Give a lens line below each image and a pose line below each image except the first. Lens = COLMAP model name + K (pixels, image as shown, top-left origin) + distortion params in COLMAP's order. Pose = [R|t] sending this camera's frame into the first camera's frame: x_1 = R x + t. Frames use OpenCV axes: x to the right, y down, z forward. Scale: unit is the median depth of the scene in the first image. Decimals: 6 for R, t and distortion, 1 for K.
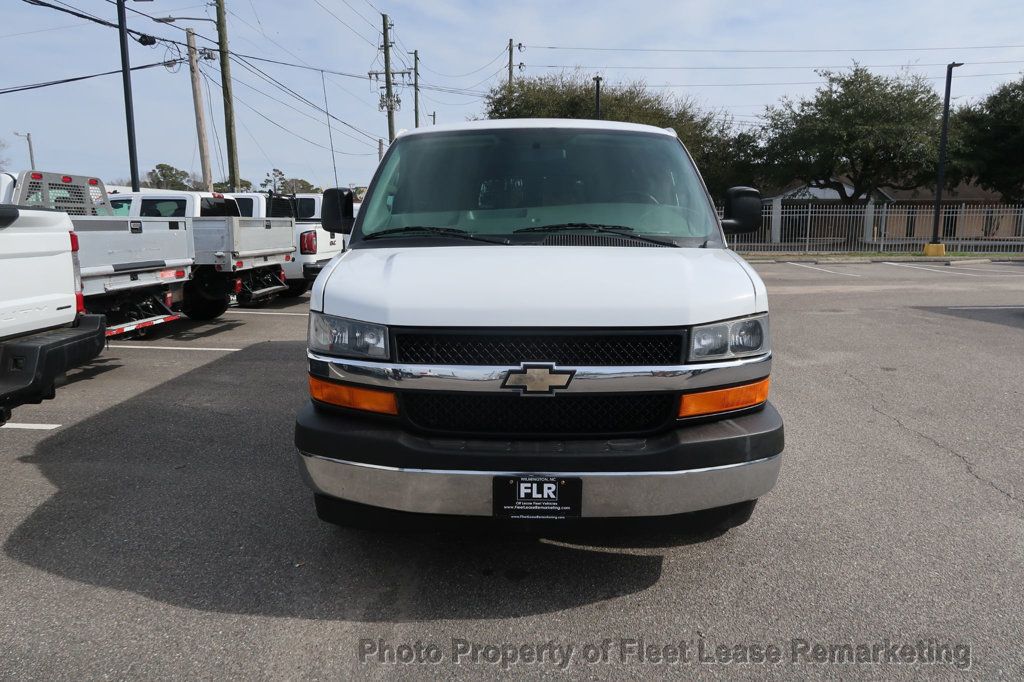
lens RADIAL K [[706.4, 0, 508.2], [0, 706.4, 339.7], [0, 0, 1]] dist [-0.029049, 0.014728]
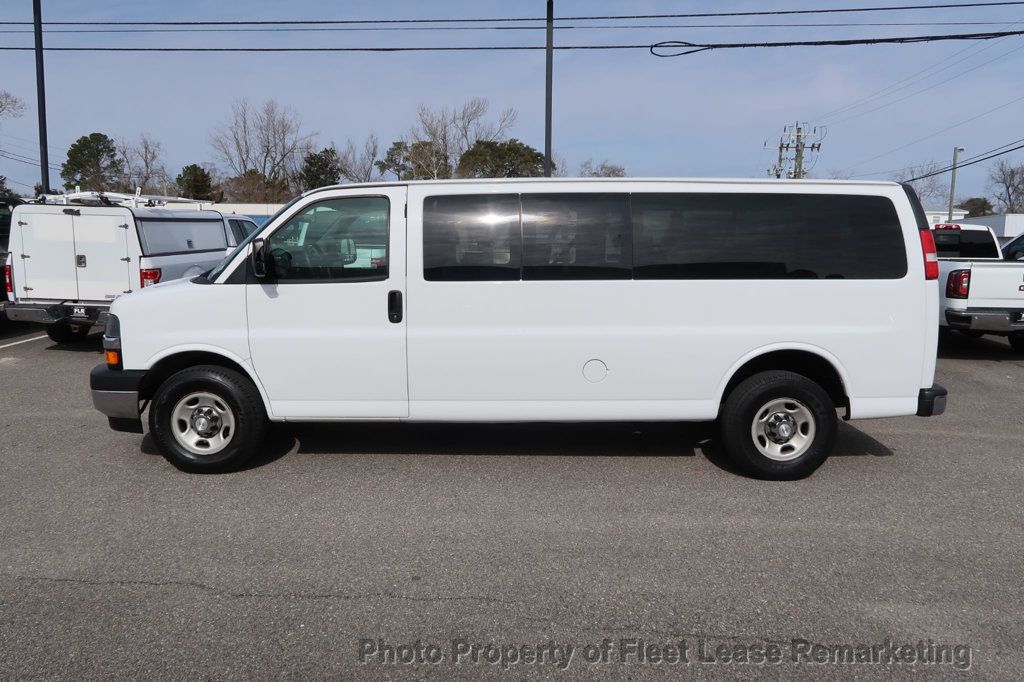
lens RADIAL K [[706.4, 0, 510.2], [0, 706.4, 340.5], [0, 0, 1]] dist [-0.029049, 0.014728]
pose [[0.032394, 0.145548, -0.988821, 0.239355], [-0.175451, 0.974805, 0.137737, -0.044186], [0.983955, 0.169028, 0.057114, 0.211154]]
